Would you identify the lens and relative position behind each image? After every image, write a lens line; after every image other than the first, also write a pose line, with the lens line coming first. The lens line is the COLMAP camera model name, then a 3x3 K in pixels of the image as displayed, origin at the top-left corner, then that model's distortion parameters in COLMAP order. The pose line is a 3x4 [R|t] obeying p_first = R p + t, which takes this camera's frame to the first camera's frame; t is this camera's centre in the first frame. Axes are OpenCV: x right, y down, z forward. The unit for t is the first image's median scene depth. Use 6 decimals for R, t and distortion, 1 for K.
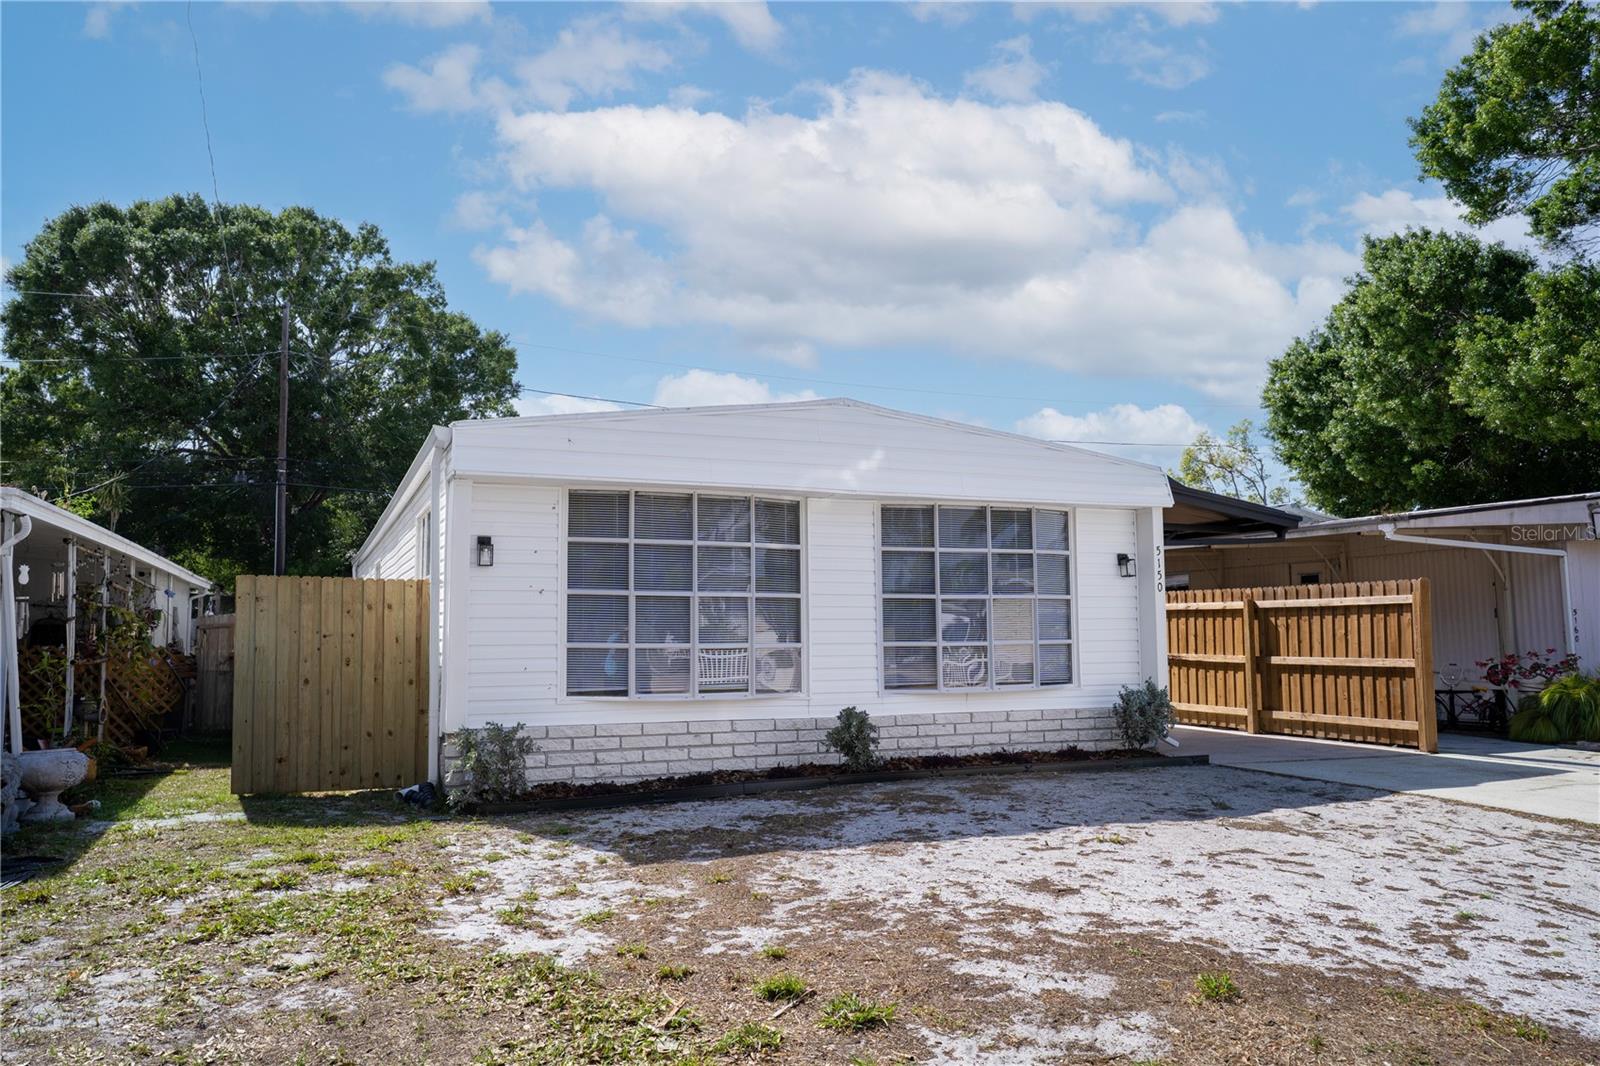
lens RADIAL K [[1168.2, 0, 800.0], [0, 1168.2, 533.0], [0, 0, 1]] dist [-0.022789, 0.063905]
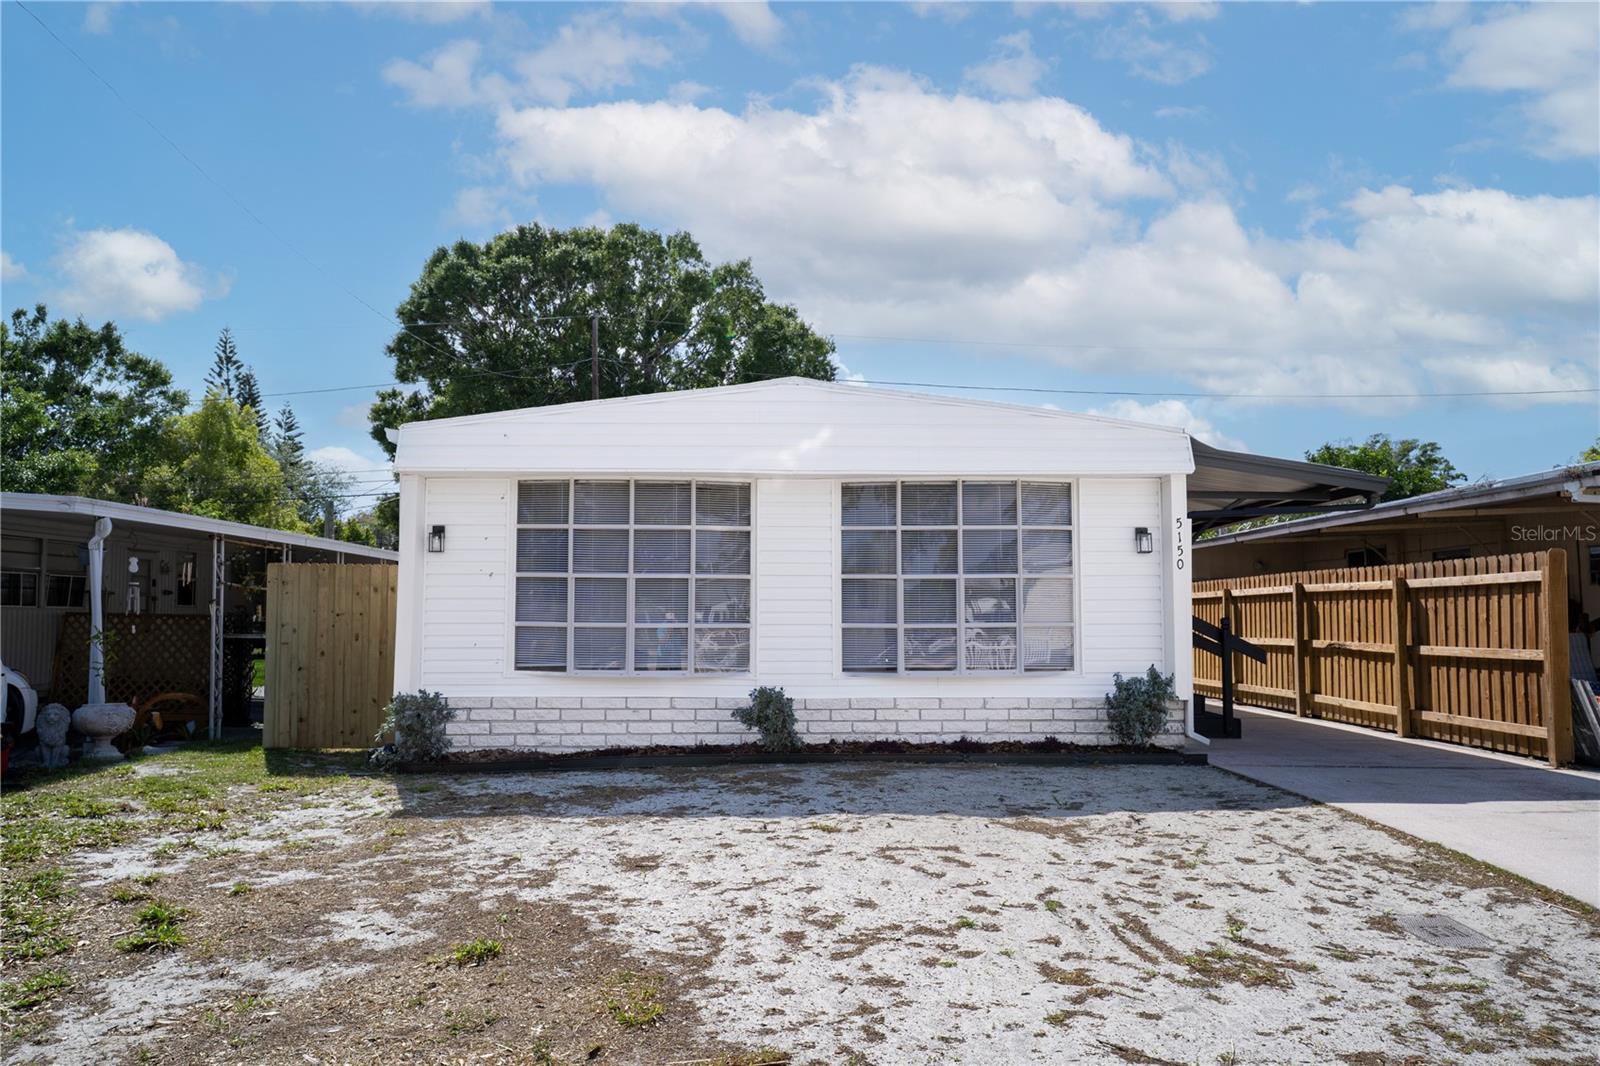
lens RADIAL K [[1200.3, 0, 800.0], [0, 1200.3, 533.0], [0, 0, 1]] dist [-0.005585, 0.056371]
pose [[0.931682, -0.021168, -0.362657, 0.426693], [0.026332, 0.999610, 0.009300, 0.007679], [0.362319, -0.018214, 0.931876, 0.052154]]
